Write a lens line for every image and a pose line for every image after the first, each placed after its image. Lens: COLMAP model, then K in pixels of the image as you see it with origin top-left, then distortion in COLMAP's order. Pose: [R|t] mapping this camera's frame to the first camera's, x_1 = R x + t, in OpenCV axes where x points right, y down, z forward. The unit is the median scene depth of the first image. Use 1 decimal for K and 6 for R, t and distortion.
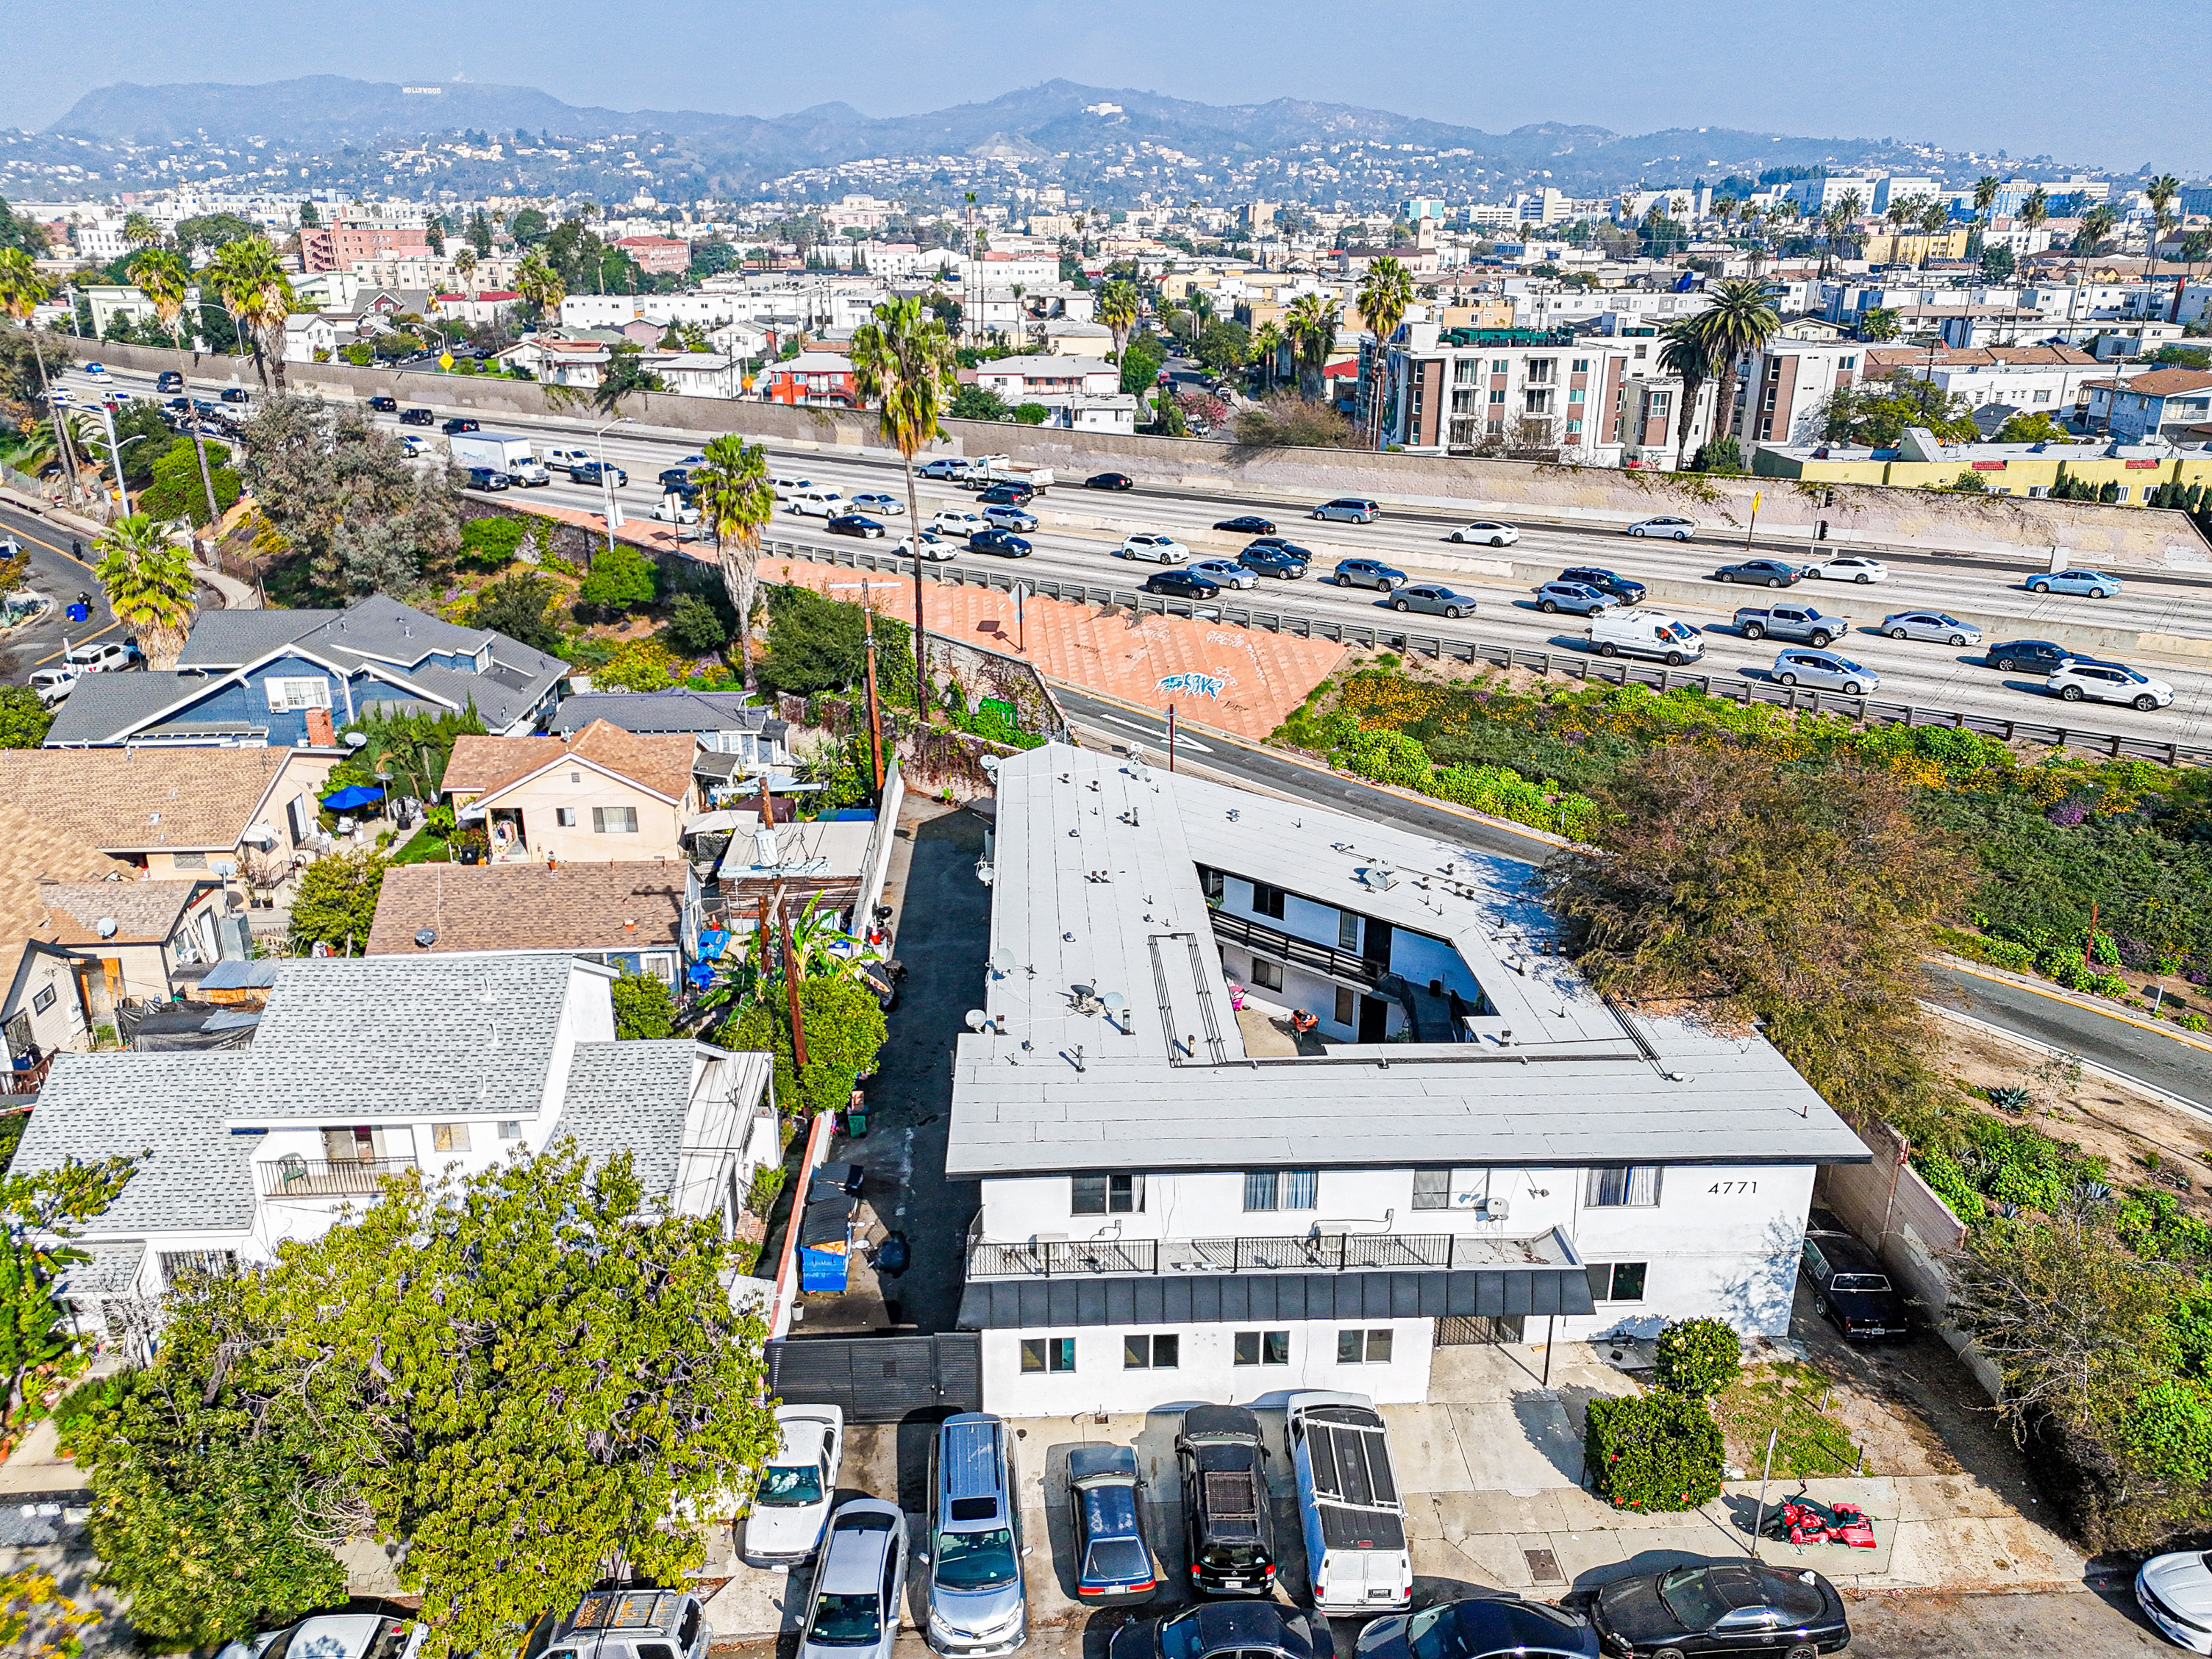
lens RADIAL K [[1613.5, 0, 1106.0], [0, 1613.5, 829.5], [0, 0, 1]] dist [0.075282, -0.073865]
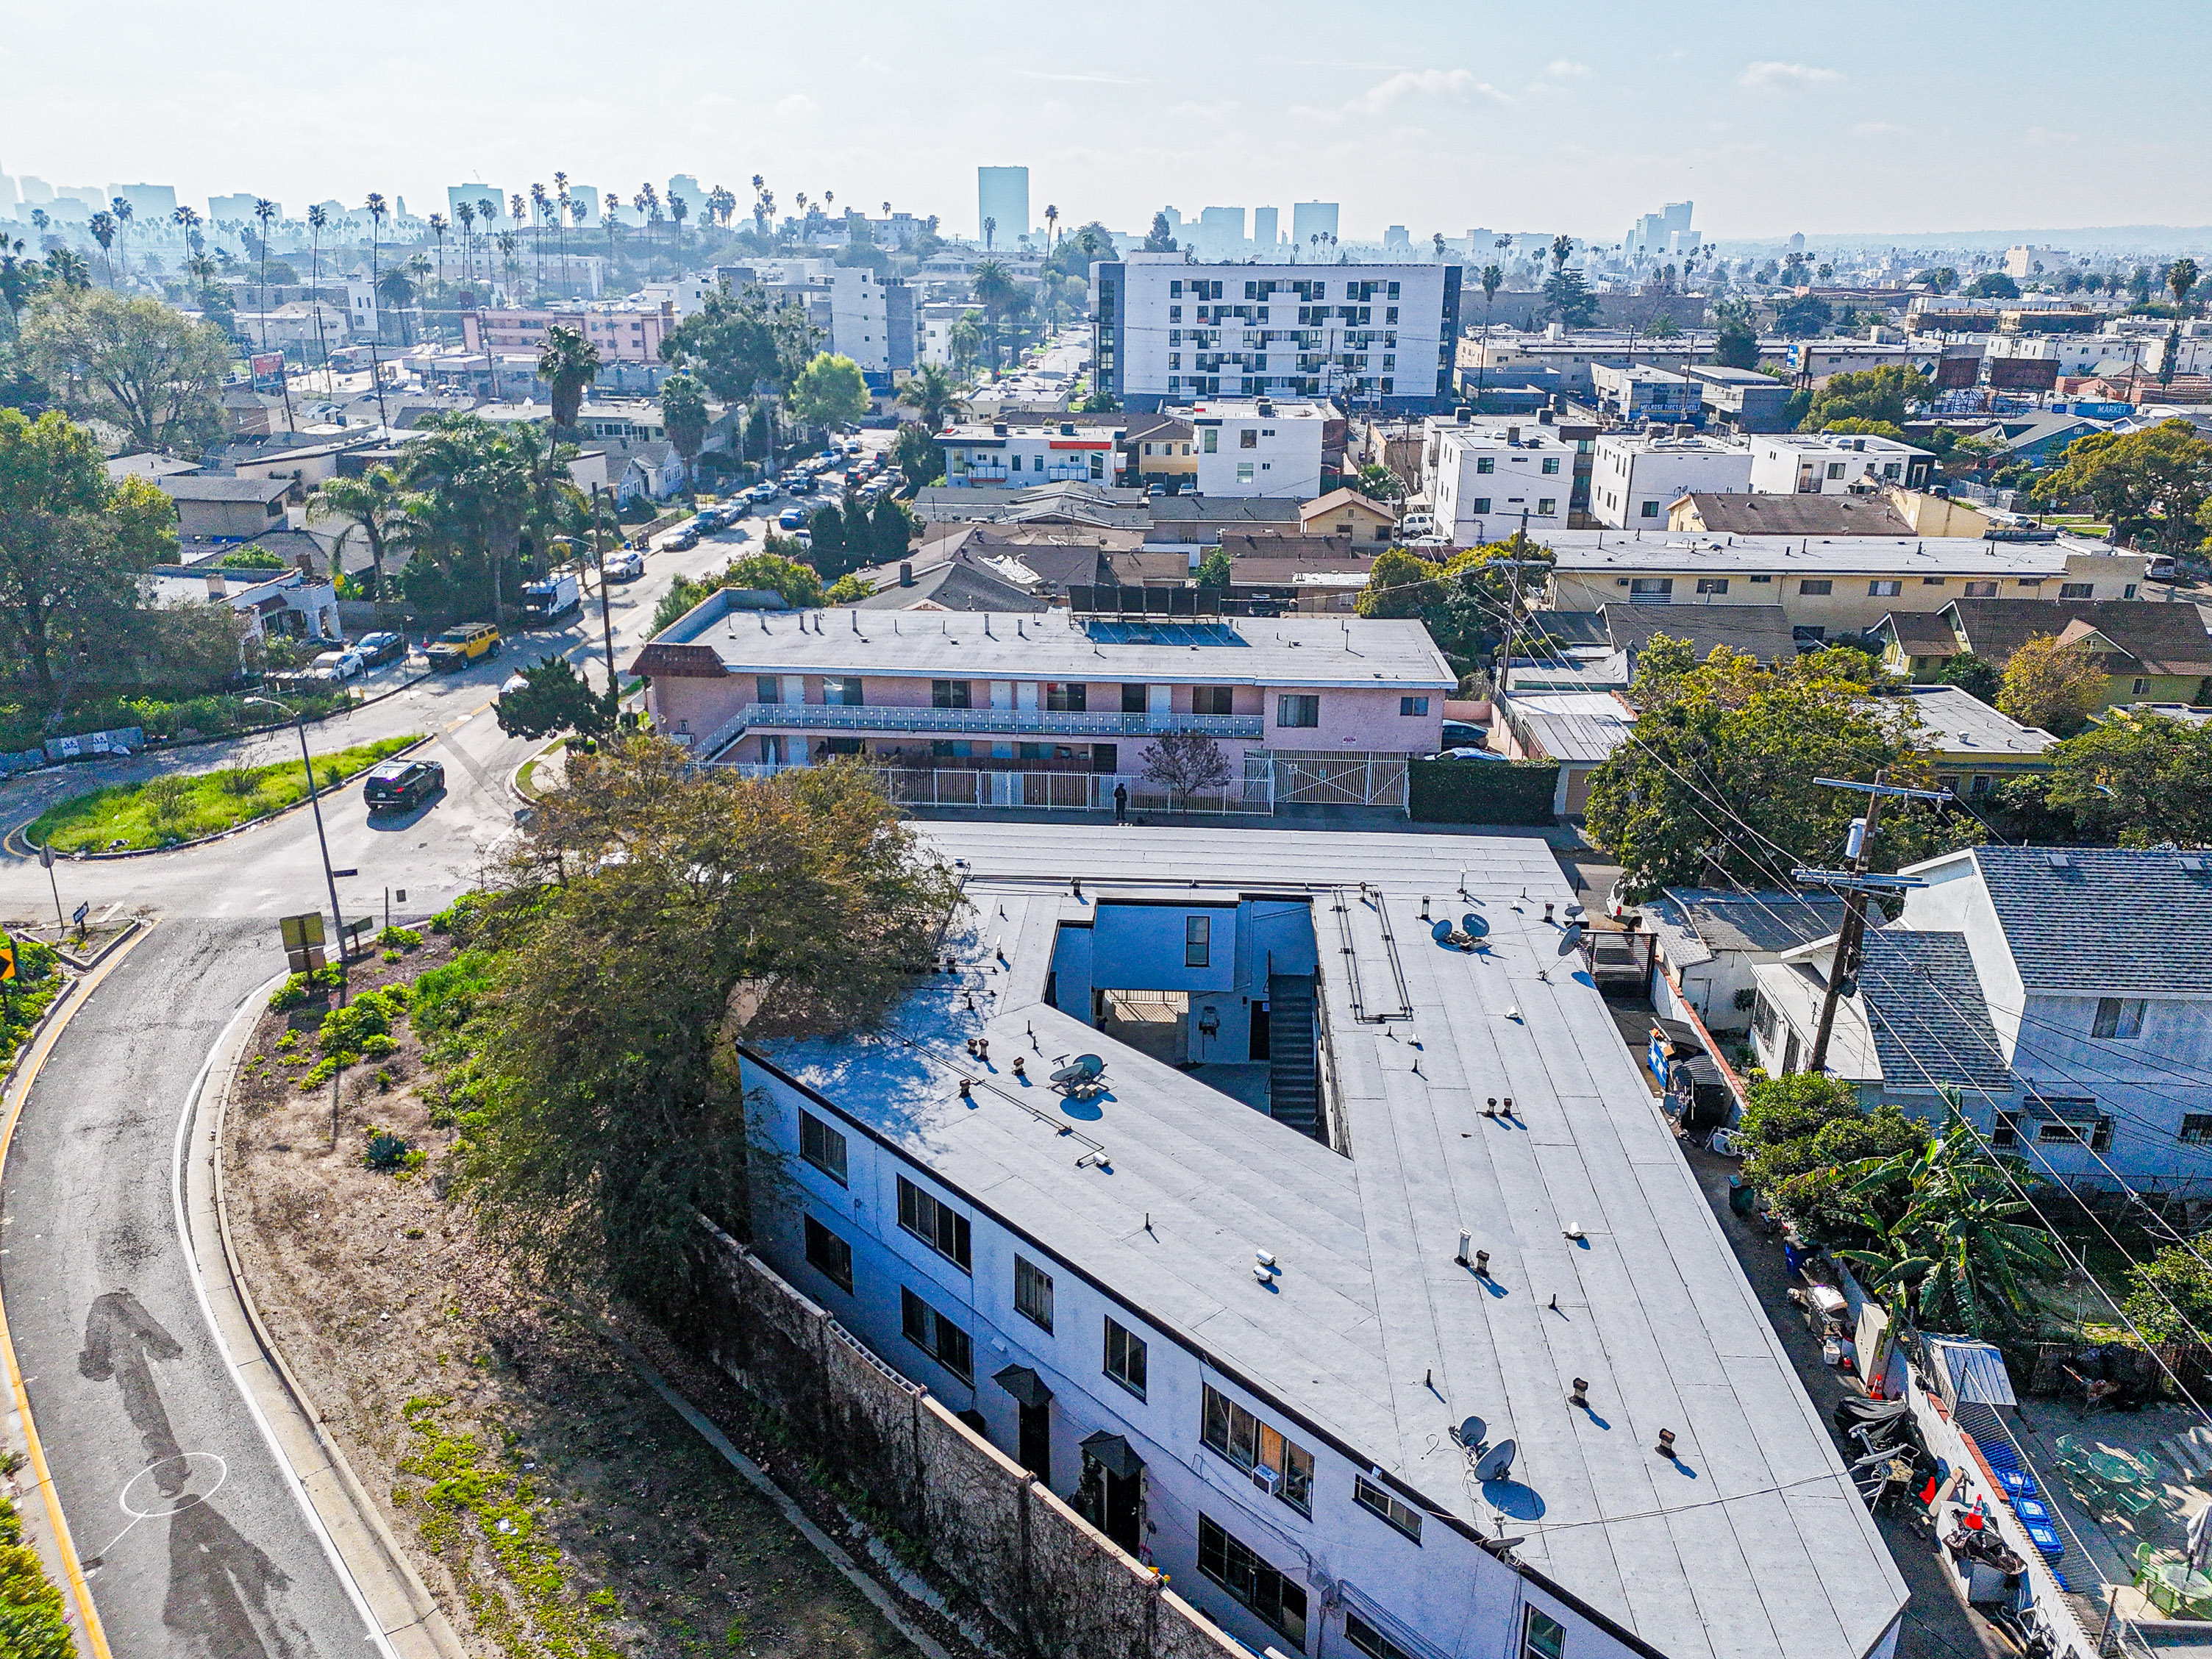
lens RADIAL K [[1613.5, 0, 1106.0], [0, 1613.5, 829.5], [0, 0, 1]] dist [0.075282, -0.073865]
pose [[-0.993960, -0.045615, 0.099809, 0.067790], [0.029763, 0.763370, 0.645276, -0.350948], [-0.105625, 0.644349, -0.757402, 1.035584]]
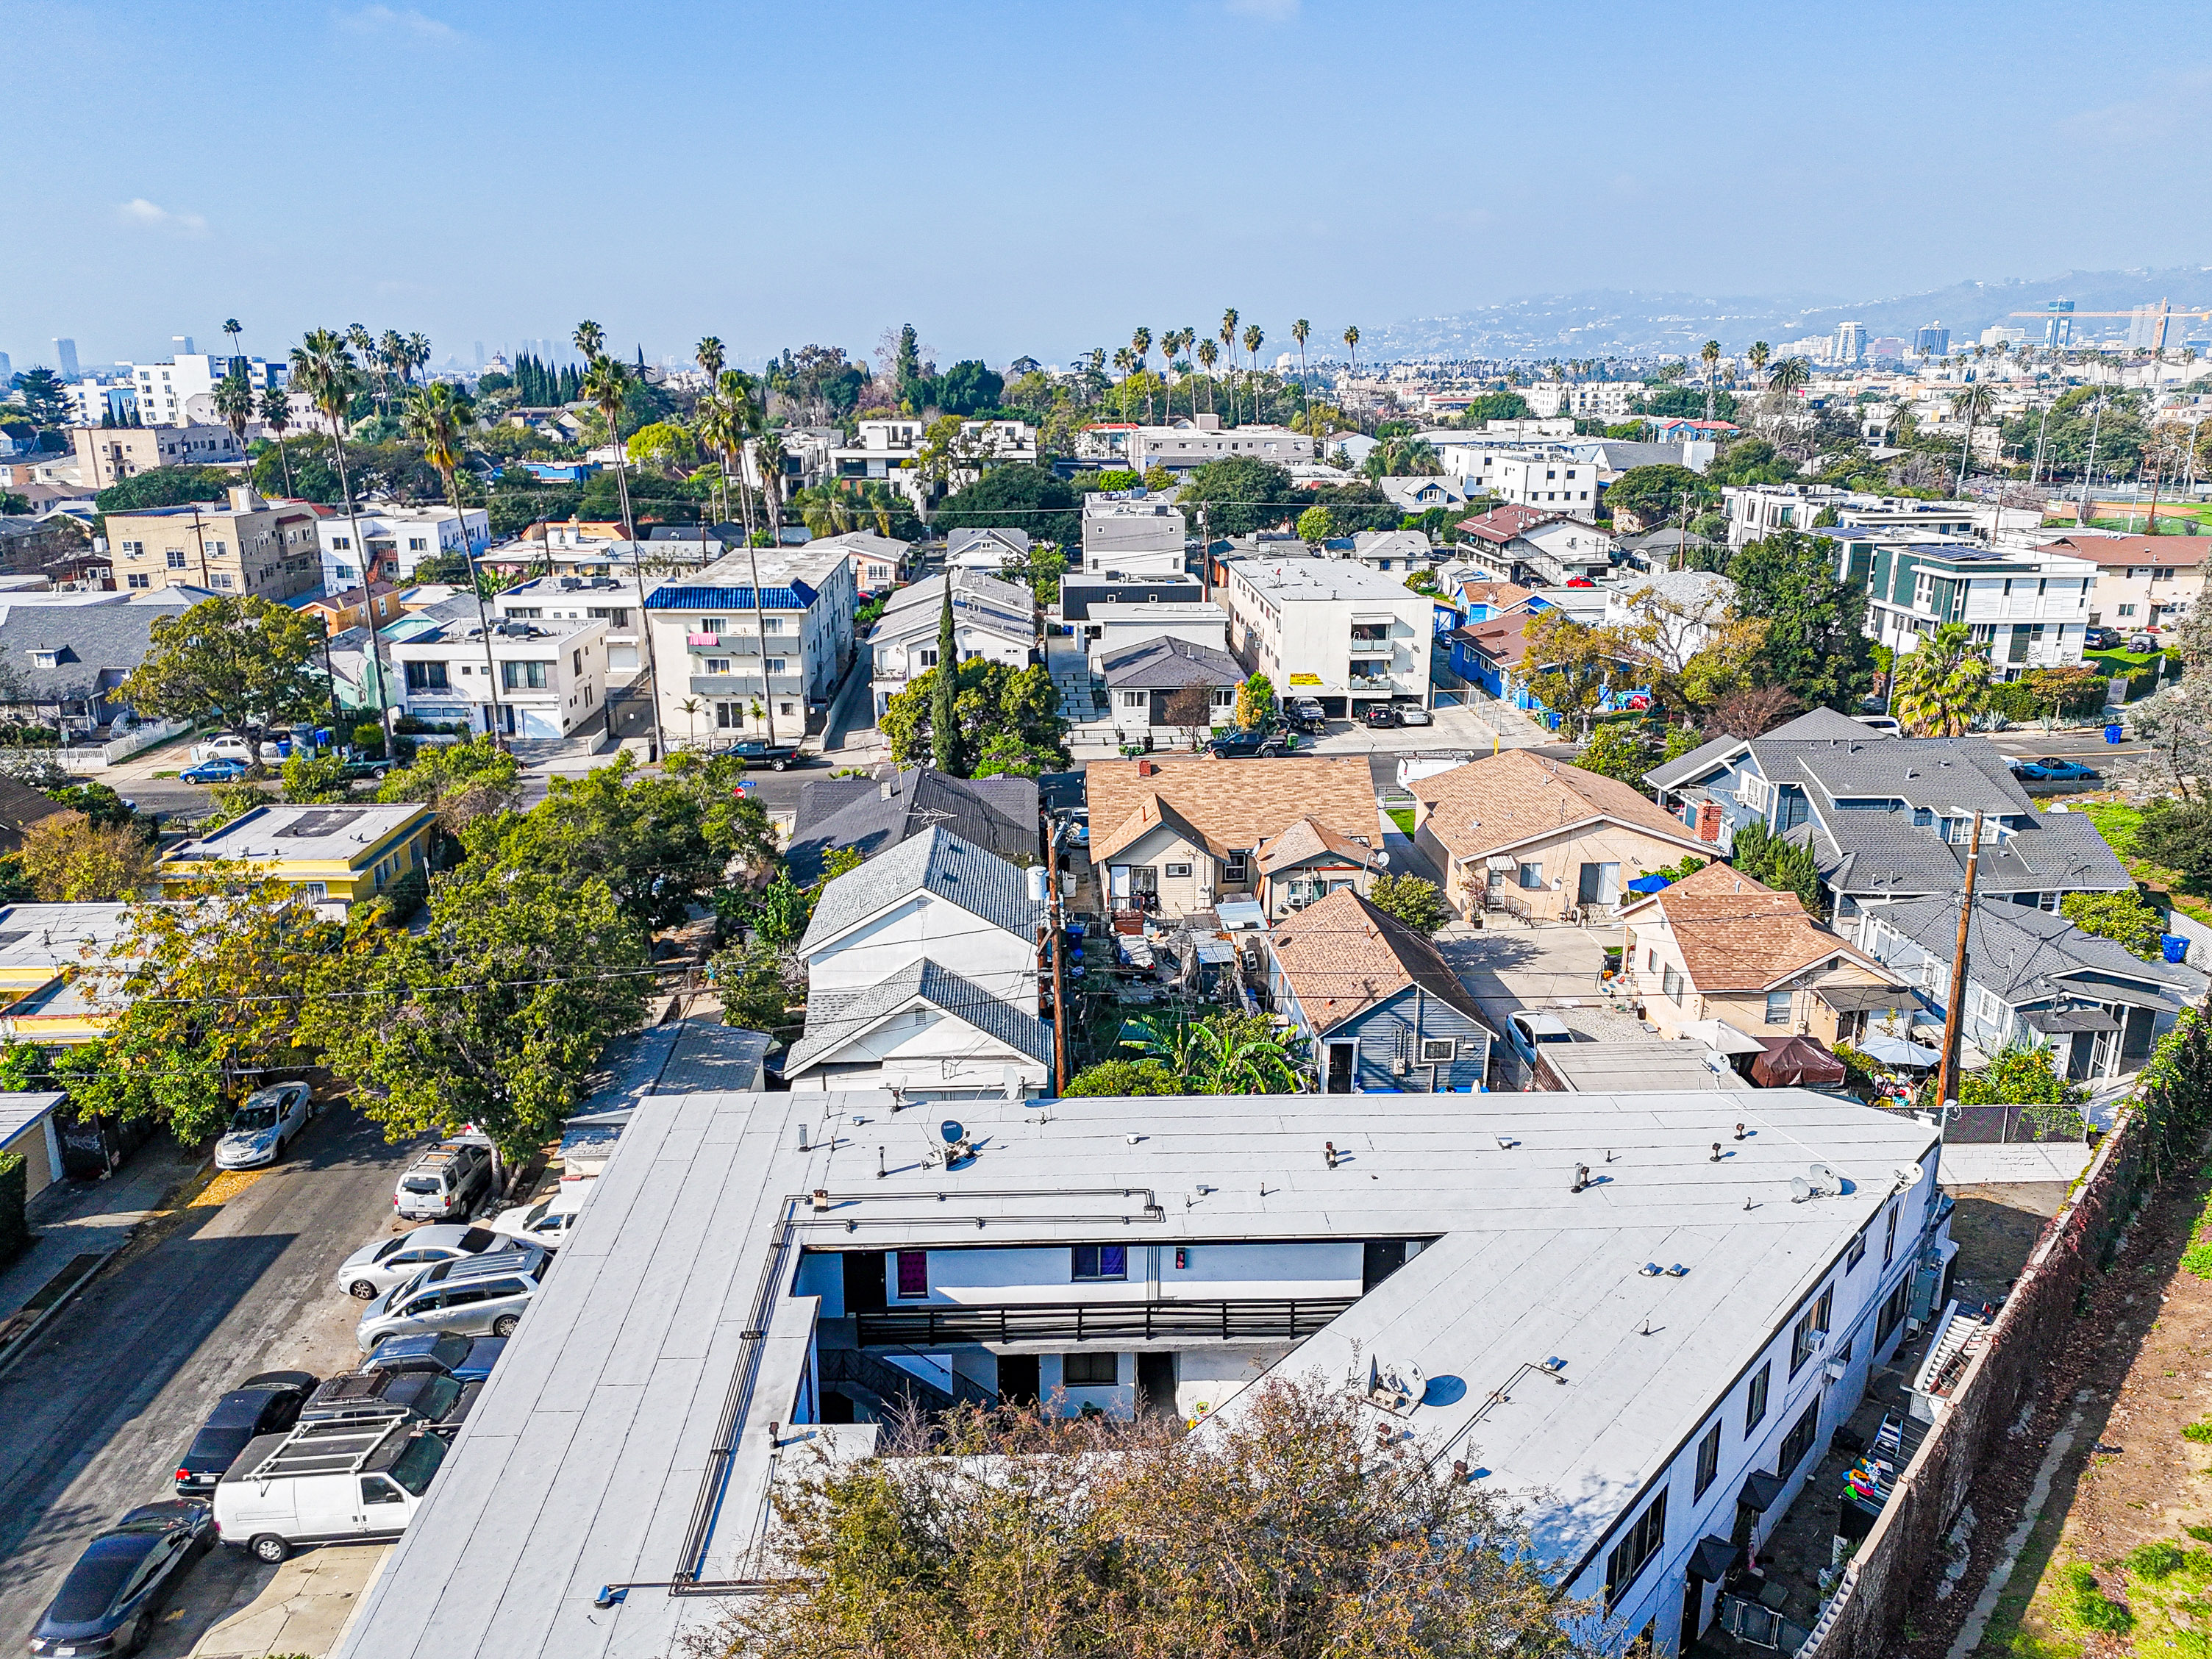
lens RADIAL K [[1613.9, 0, 1106.0], [0, 1613.9, 829.5], [0, 0, 1]] dist [0.083243, -0.096634]
pose [[-0.001740, 0.270822, -0.962628, 0.477838], [-0.347187, 0.902586, 0.254558, -0.183668], [0.937794, 0.334655, 0.092455, 0.563405]]
